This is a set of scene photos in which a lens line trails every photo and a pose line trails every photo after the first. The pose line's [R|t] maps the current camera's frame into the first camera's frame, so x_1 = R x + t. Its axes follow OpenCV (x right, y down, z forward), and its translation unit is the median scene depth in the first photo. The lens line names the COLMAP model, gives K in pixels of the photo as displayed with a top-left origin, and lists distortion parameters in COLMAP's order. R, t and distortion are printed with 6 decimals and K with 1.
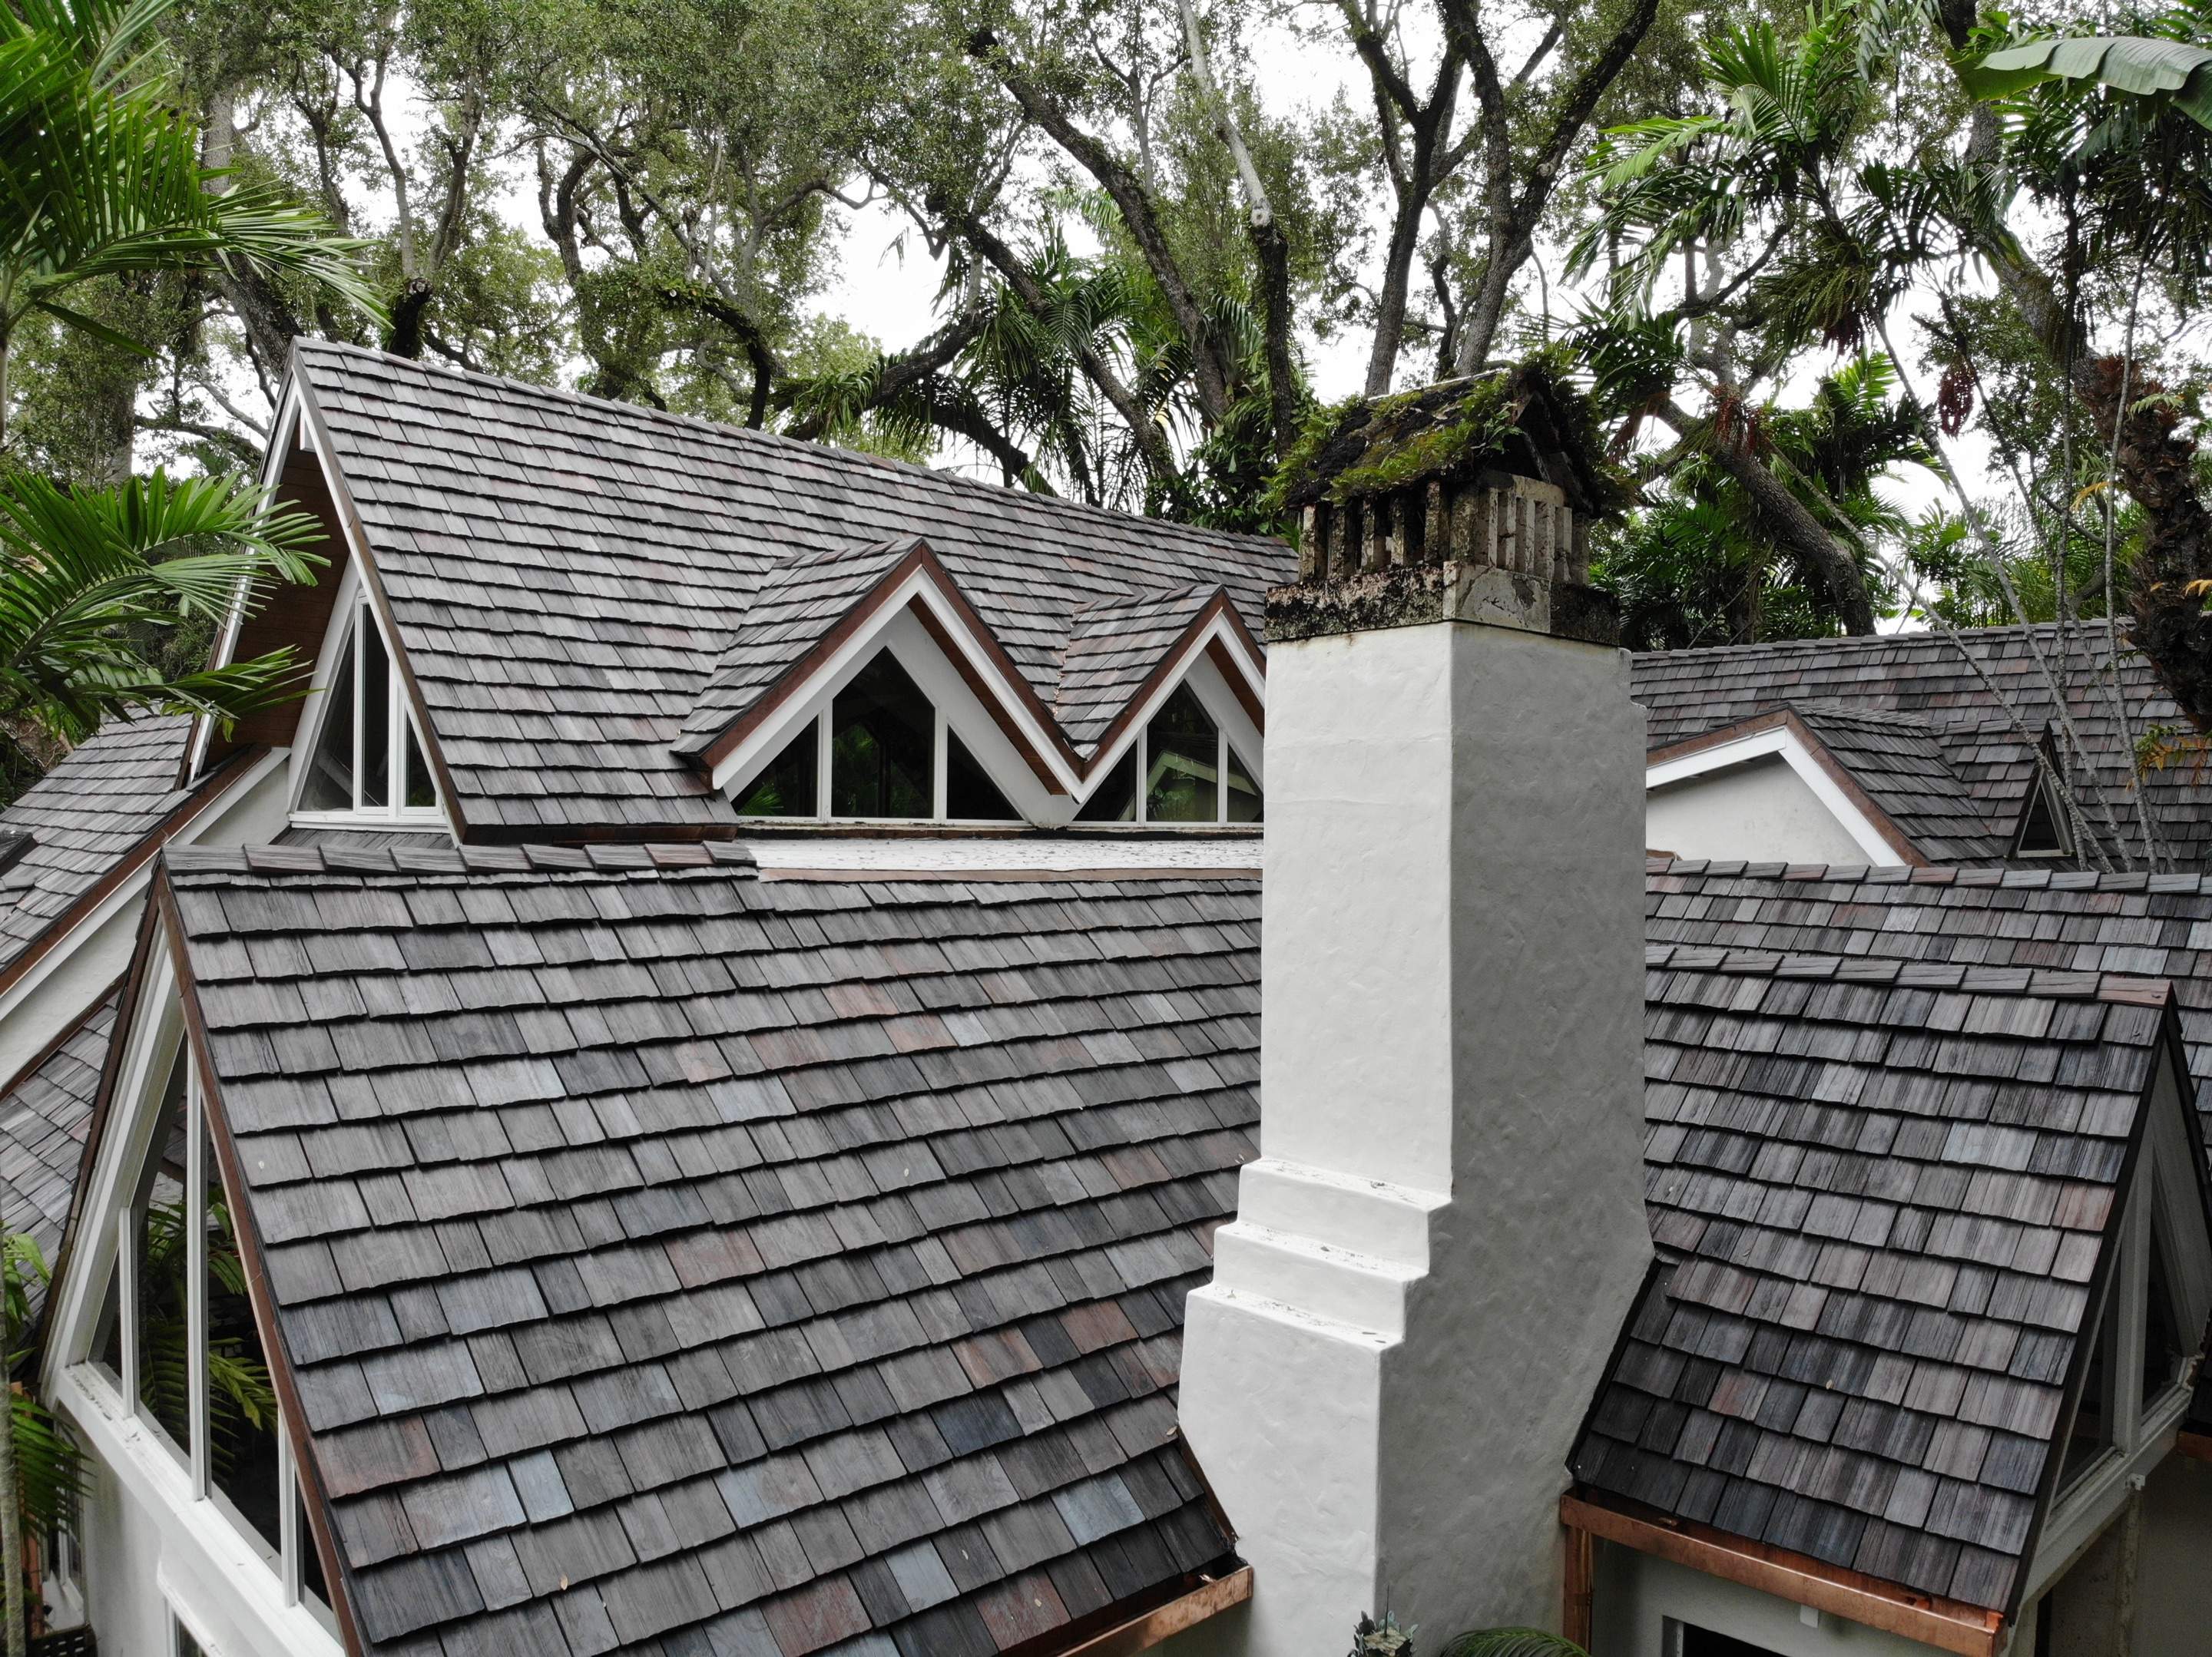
lens RADIAL K [[1613.0, 0, 1106.0], [0, 1613.0, 828.5], [0, 0, 1]] dist [0.156788, -0.382997]
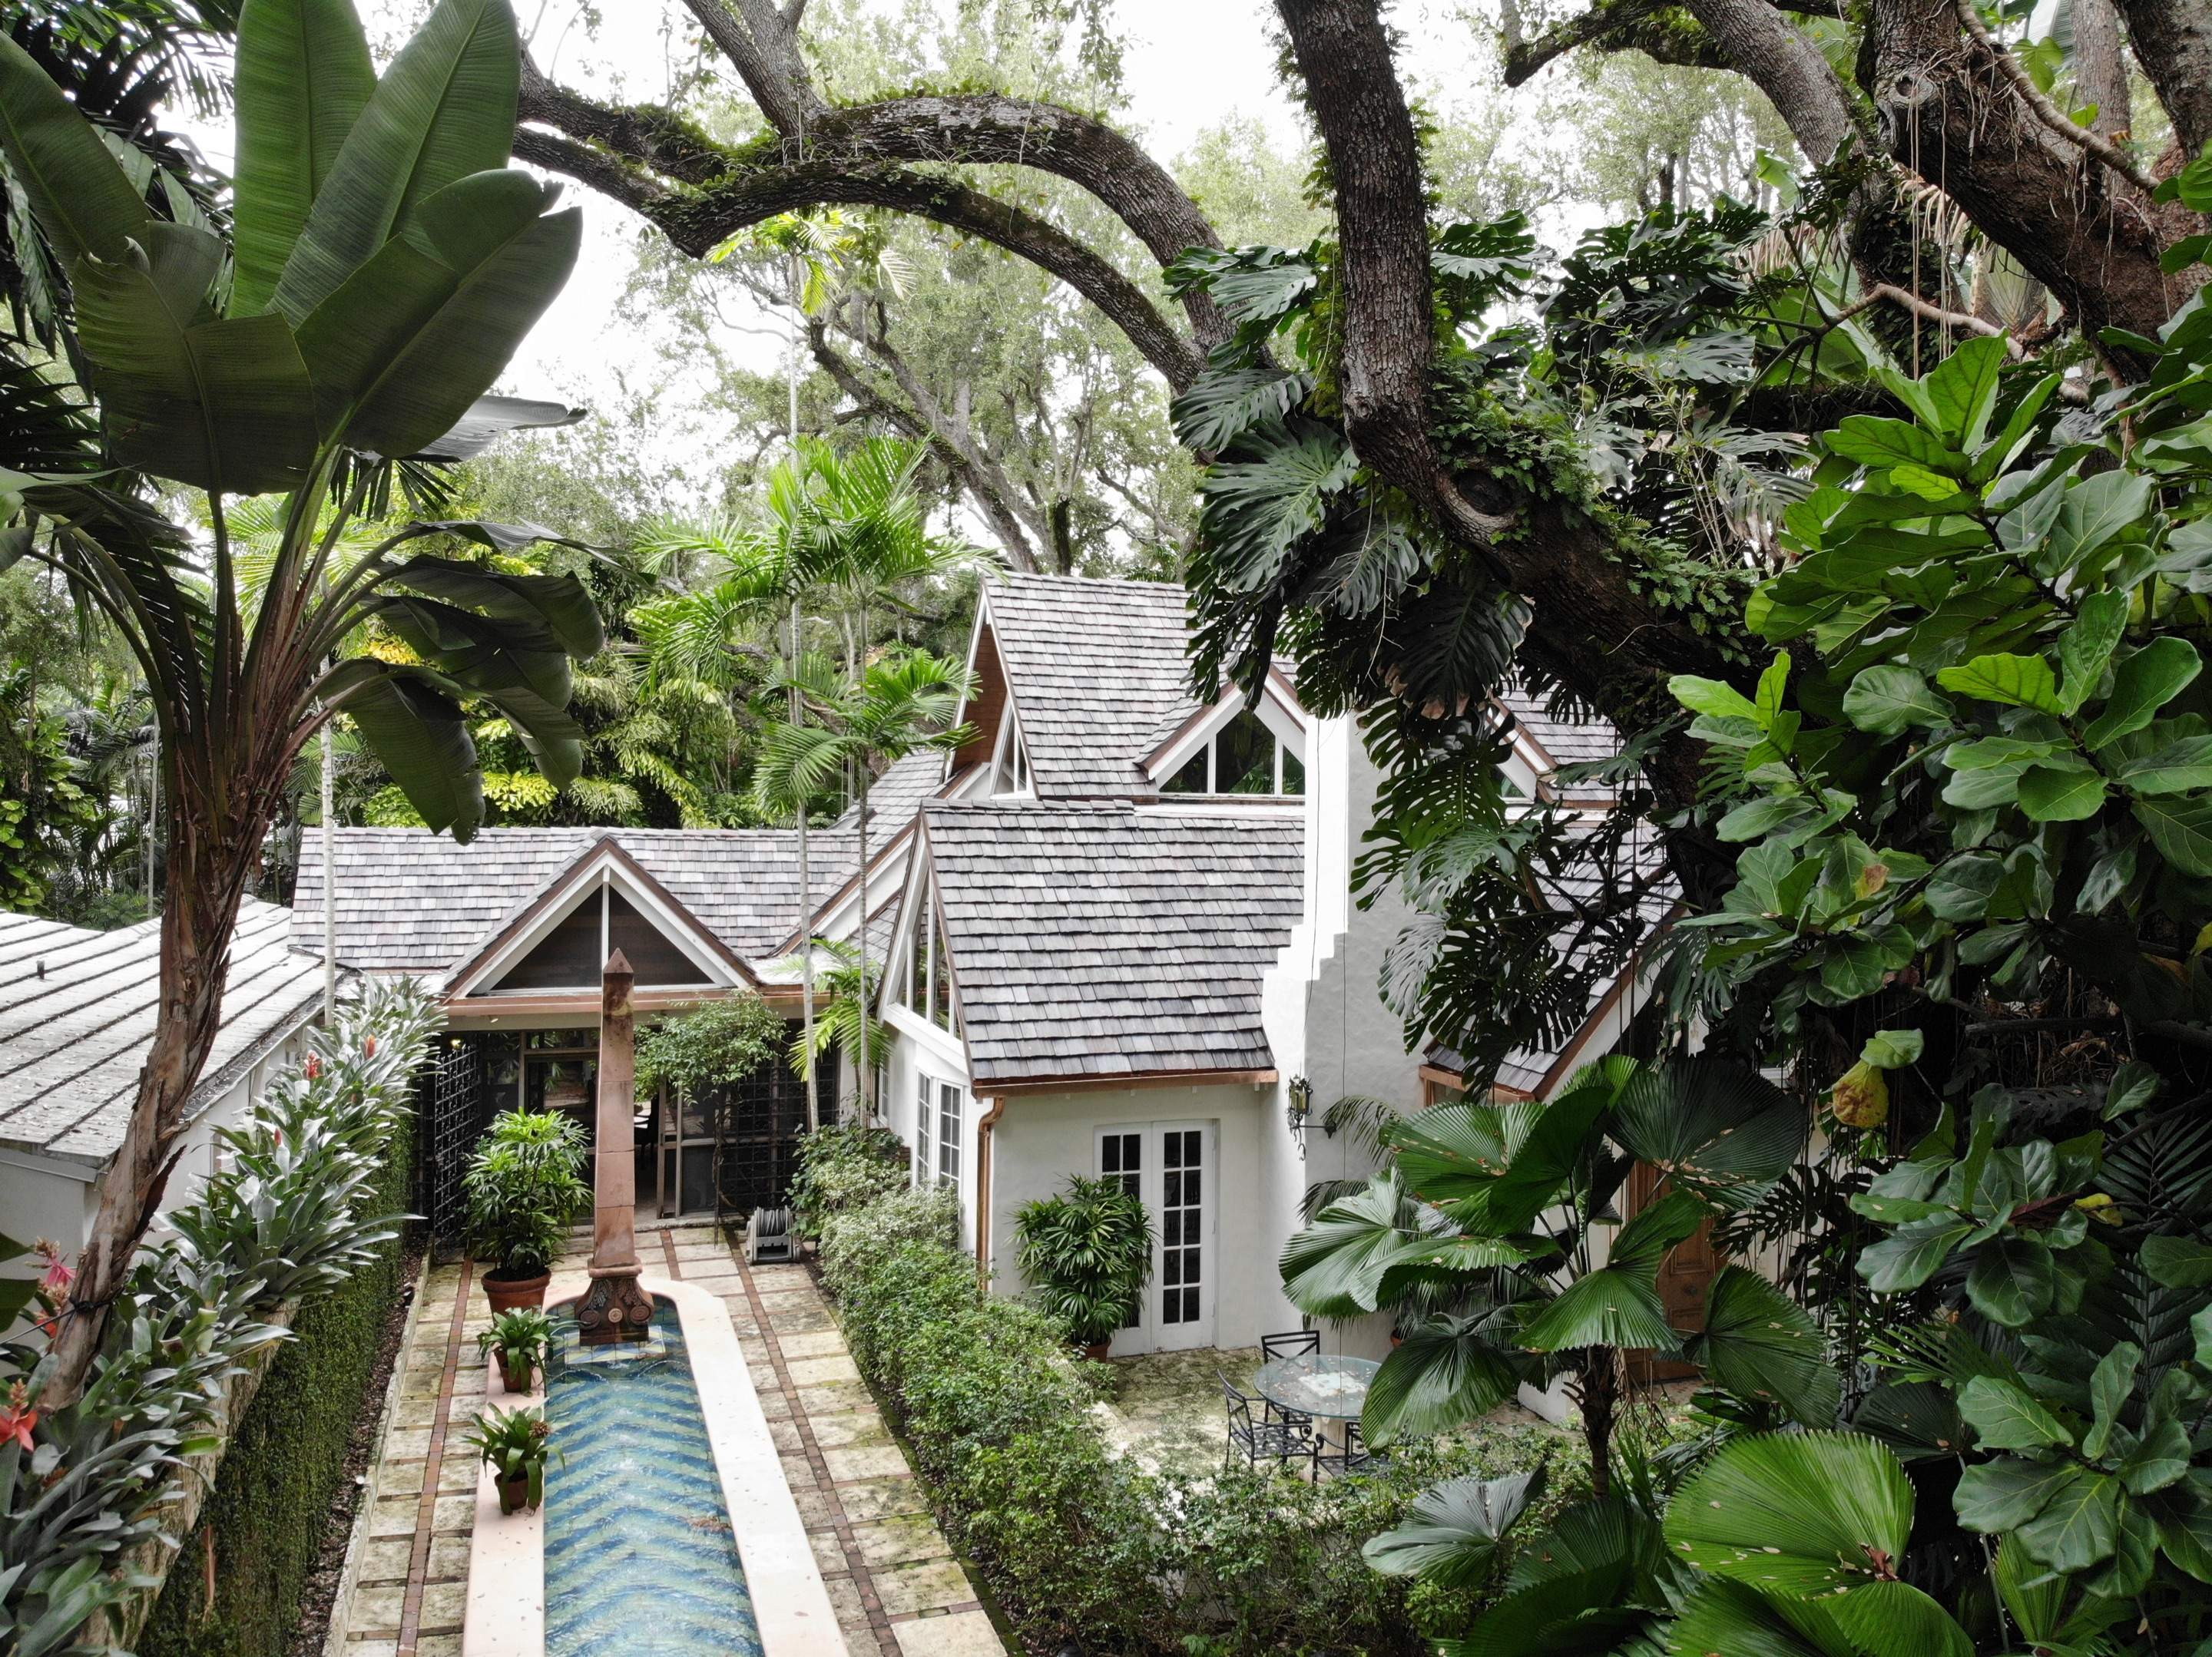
lens RADIAL K [[1602.9, 0, 1101.2], [0, 1602.9, 823.8], [0, 0, 1]] dist [0.200714, -0.374150]
pose [[0.906324, 0.000309, -0.422583, 0.597045], [-0.001634, 0.999995, -0.002773, 0.040482], [0.422580, 0.003203, 0.906320, -0.947661]]
